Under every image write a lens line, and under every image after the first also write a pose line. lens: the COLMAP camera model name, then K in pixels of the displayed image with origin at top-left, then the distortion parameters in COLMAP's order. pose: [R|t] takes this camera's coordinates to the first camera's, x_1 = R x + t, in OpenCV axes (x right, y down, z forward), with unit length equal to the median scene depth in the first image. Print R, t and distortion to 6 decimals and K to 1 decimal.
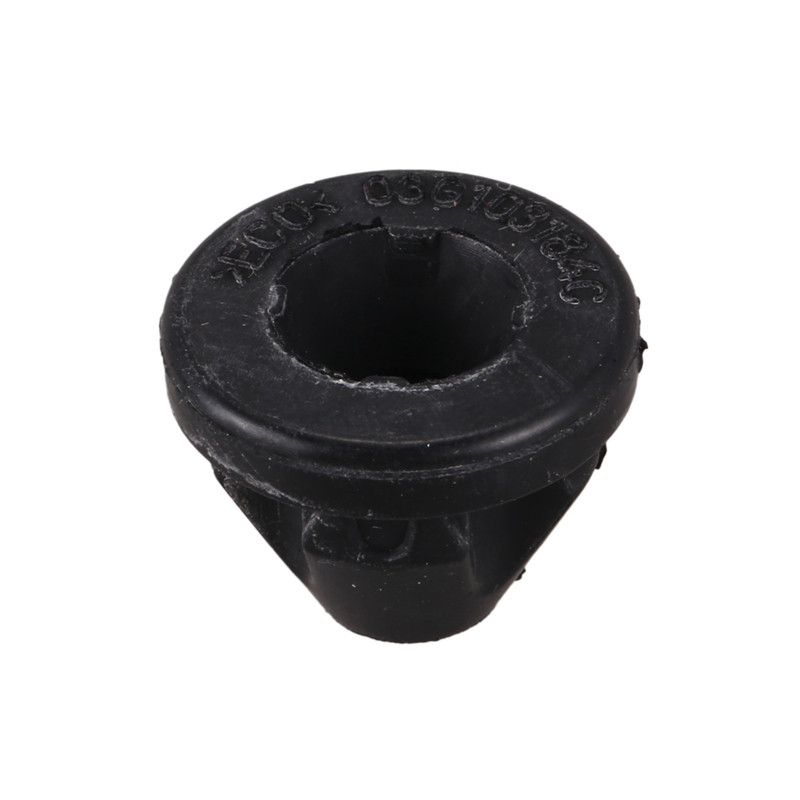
lens RADIAL K [[3388.1, 0, 400.3], [0, 3388.1, 398.0], [0, 0, 1]] dist [0.339686, 0.000000]
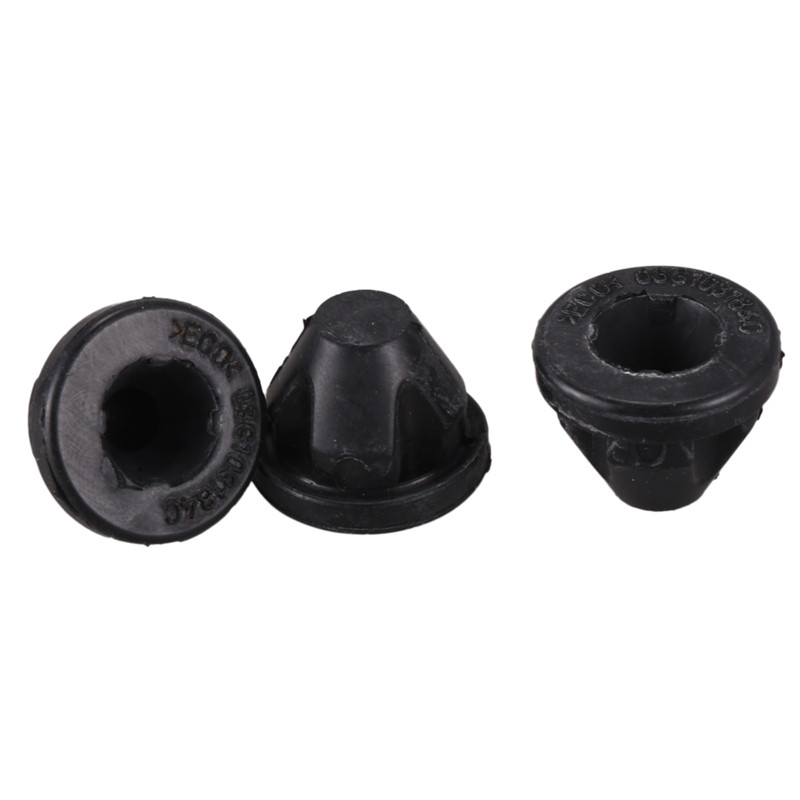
lens RADIAL K [[3388.1, 0, 400.0], [0, 3388.1, 401.5], [0, 0, 1]] dist [0.339686, 0.000000]
pose [[0.997661, 0.001433, 0.068345, -0.279369], [0.004442, 0.996308, -0.085730, 0.176819], [-0.068216, 0.085833, 0.993971, -0.917335]]
